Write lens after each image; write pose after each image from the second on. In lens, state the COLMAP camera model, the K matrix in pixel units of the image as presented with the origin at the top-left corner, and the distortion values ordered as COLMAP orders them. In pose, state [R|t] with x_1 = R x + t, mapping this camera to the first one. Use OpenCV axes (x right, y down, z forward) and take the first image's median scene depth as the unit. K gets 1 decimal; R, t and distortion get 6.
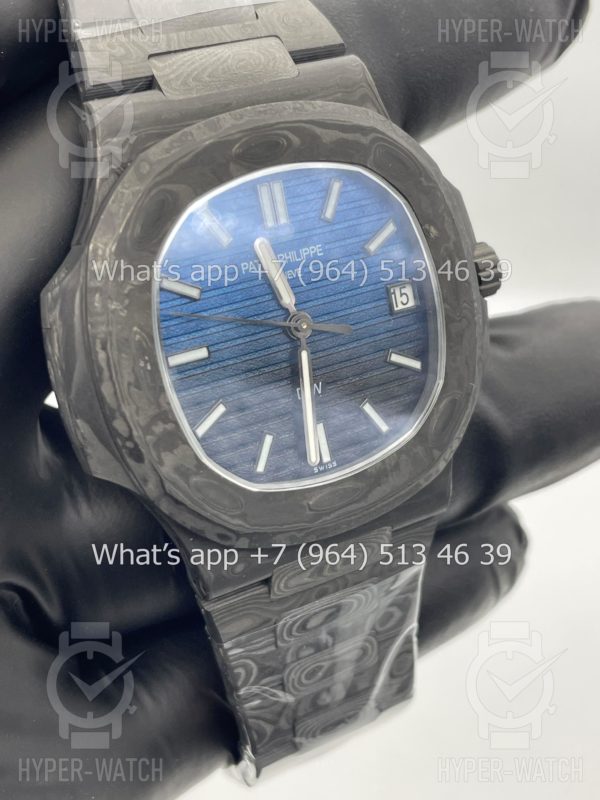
lens RADIAL K [[1270.3, 0, 300.0], [0, 1270.3, 400.0], [0, 0, 1]] dist [0.157420, -0.565286]
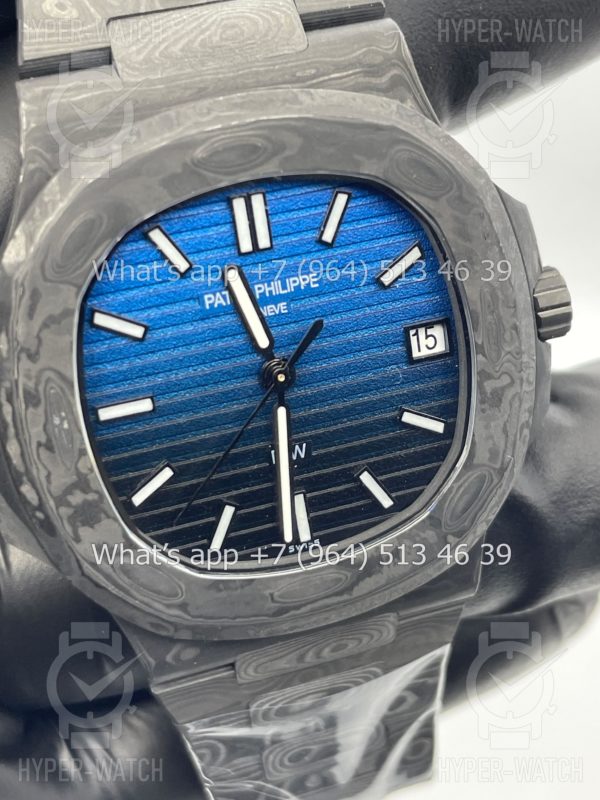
lens RADIAL K [[1270.3, 0, 300.0], [0, 1270.3, 400.0], [0, 0, 1]] dist [0.157420, -0.565286]
pose [[0.974304, 0.108234, -0.197528, 0.170528], [-0.080745, 0.986526, 0.142289, -0.156742], [0.210267, -0.122683, 0.969916, 0.233001]]
